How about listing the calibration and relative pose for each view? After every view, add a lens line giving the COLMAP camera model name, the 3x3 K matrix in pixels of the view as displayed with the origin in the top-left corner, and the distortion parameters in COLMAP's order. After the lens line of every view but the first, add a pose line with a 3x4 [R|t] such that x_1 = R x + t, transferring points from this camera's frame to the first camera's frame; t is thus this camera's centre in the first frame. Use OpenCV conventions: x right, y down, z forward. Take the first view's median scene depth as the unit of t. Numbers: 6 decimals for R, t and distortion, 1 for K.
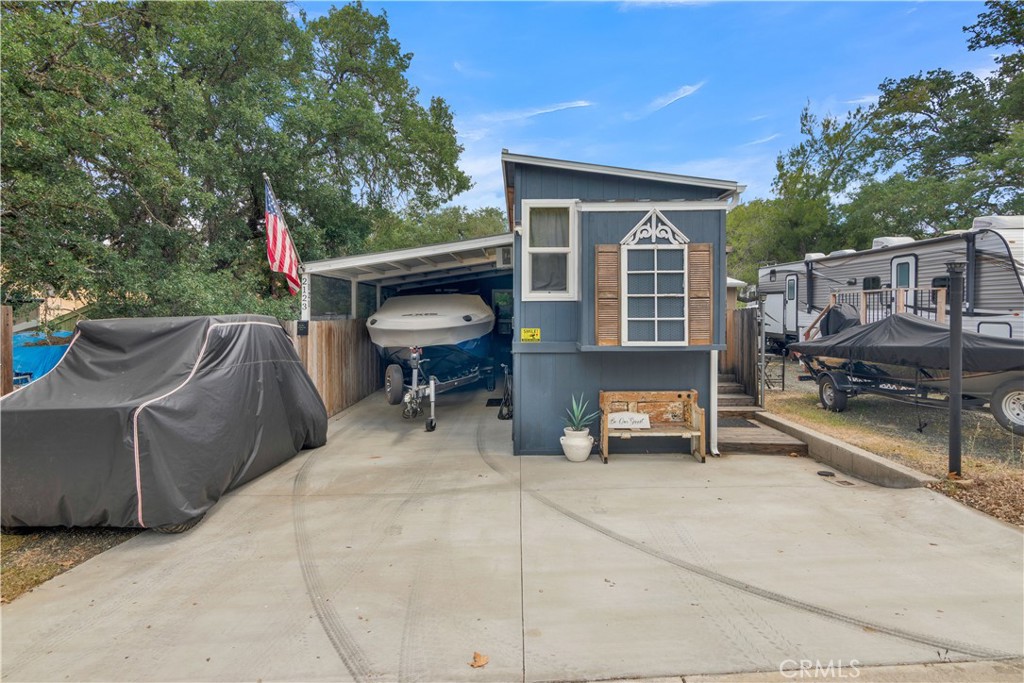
lens RADIAL K [[536.1, 0, 514.0], [0, 536.1, 324.0], [0, 0, 1]] dist [0.014944, -0.000273]
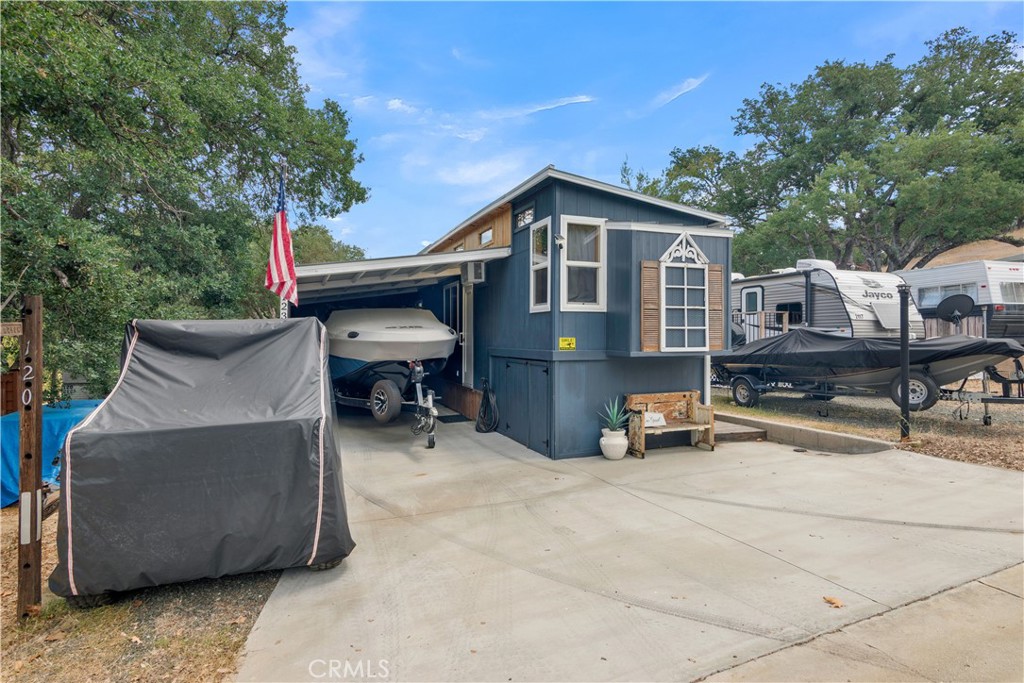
lens RADIAL K [[531.0, 0, 512.0], [0, 531.0, 341.5], [0, 0, 1]] dist [0.015472, 0.000403]
pose [[0.925799, -0.000576, 0.378016, -0.512056], [0.007279, 0.999841, -0.016305, 0.035617], [-0.377947, 0.017847, 0.925655, 0.085302]]
